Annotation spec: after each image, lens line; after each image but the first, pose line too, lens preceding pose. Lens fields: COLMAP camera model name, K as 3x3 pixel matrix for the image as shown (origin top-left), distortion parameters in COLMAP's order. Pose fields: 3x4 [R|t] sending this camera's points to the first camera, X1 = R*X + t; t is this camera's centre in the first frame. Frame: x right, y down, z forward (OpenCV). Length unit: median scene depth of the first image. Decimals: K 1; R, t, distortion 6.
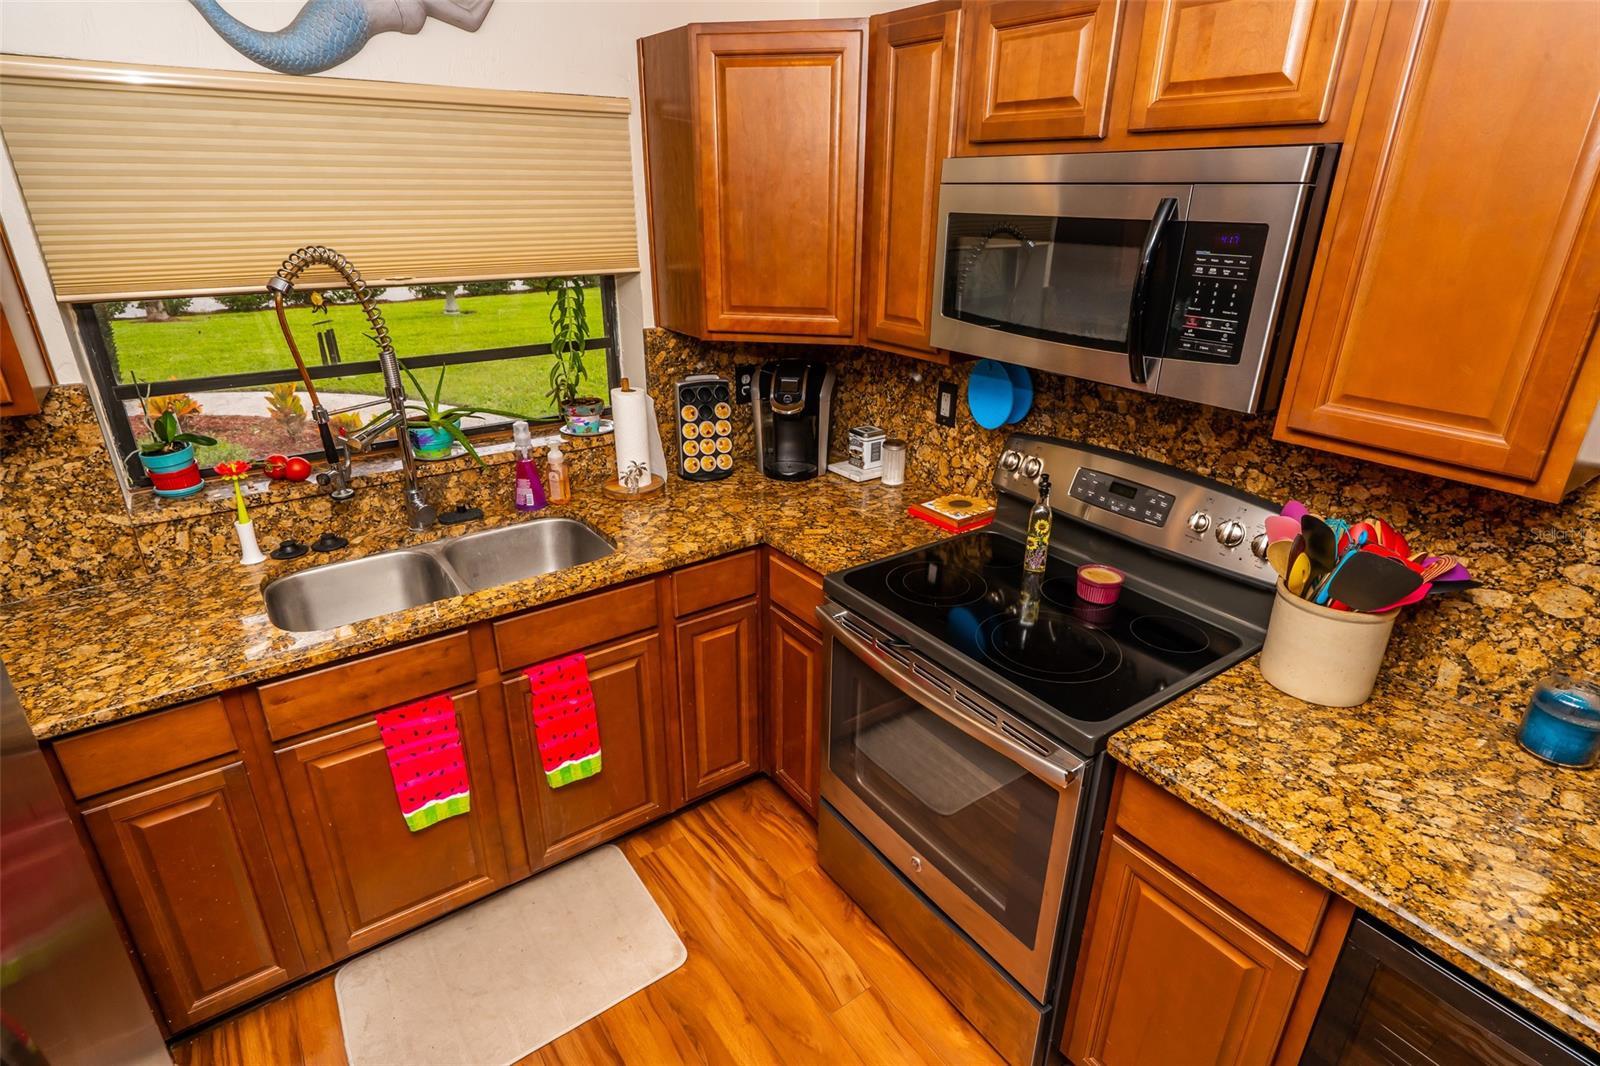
lens RADIAL K [[826.6, 0, 800.0], [0, 826.6, 533.0], [0, 0, 1]] dist [0.001950, -0.000624]
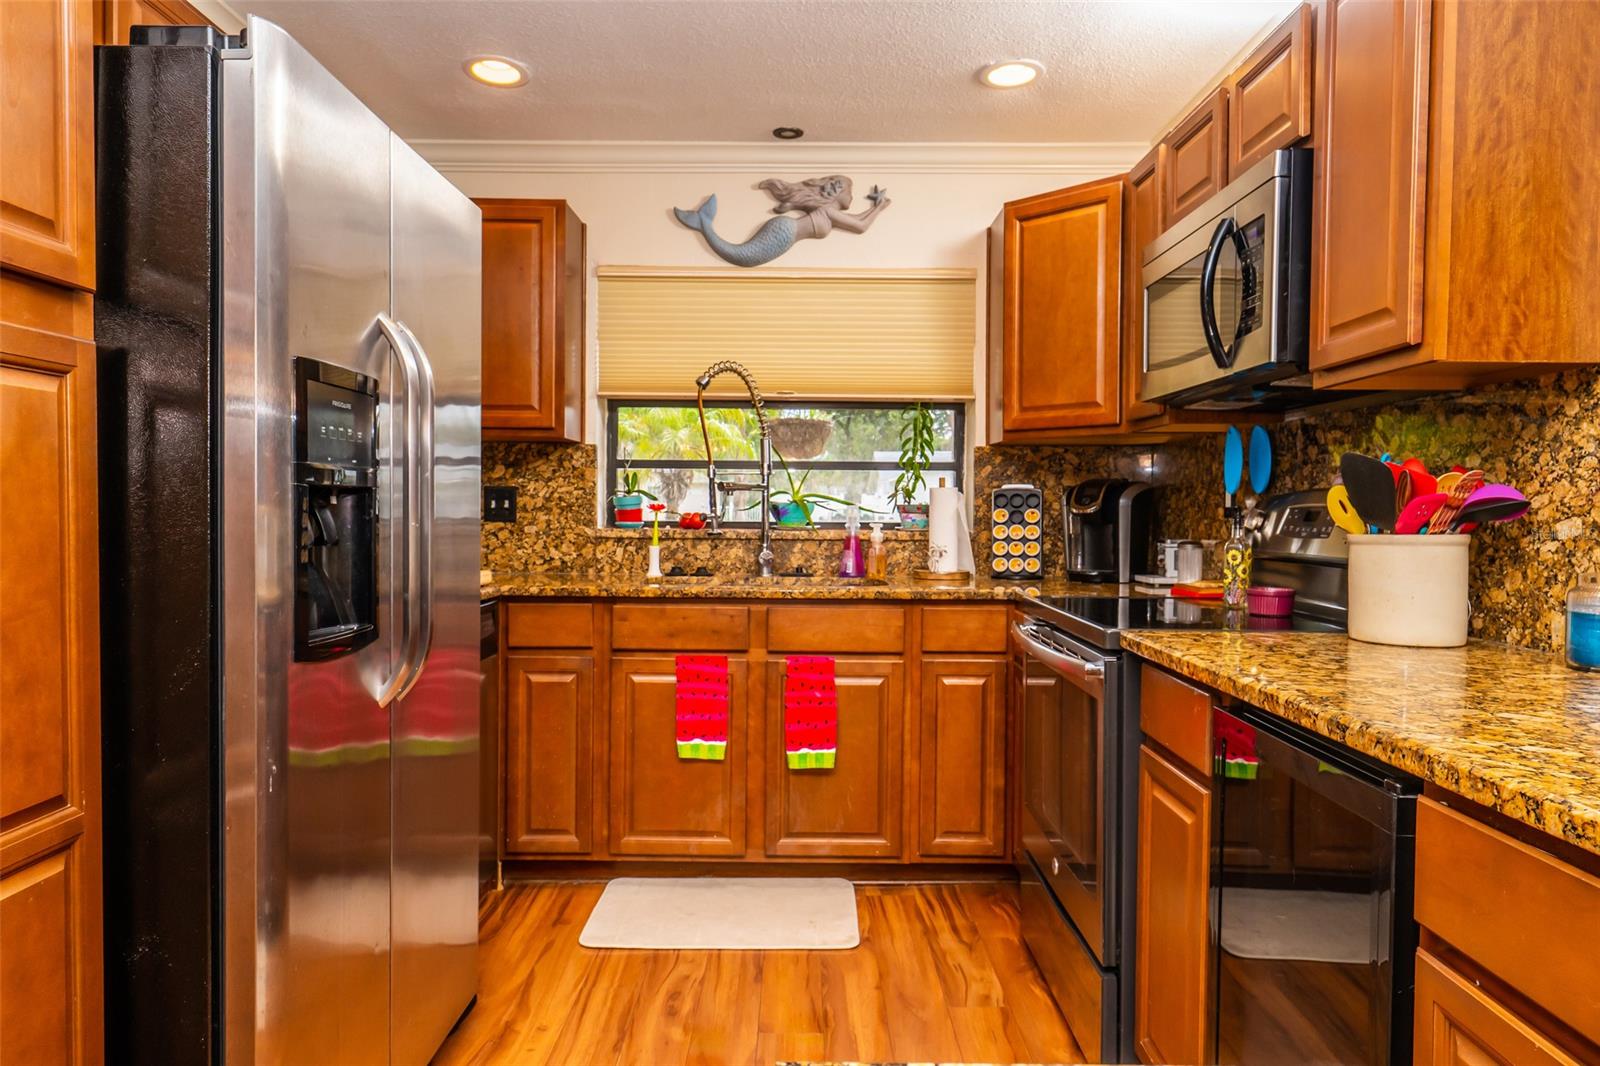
lens RADIAL K [[1087.1, 0, 800.0], [0, 1087.1, 533.0], [0, 0, 1]] dist [-0.002325, -0.001443]
pose [[0.809227, 0.003319, -0.587487, 0.612097], [-0.228171, 0.923261, -0.309075, 0.470911], [0.541378, 0.384160, 0.747885, -0.269025]]
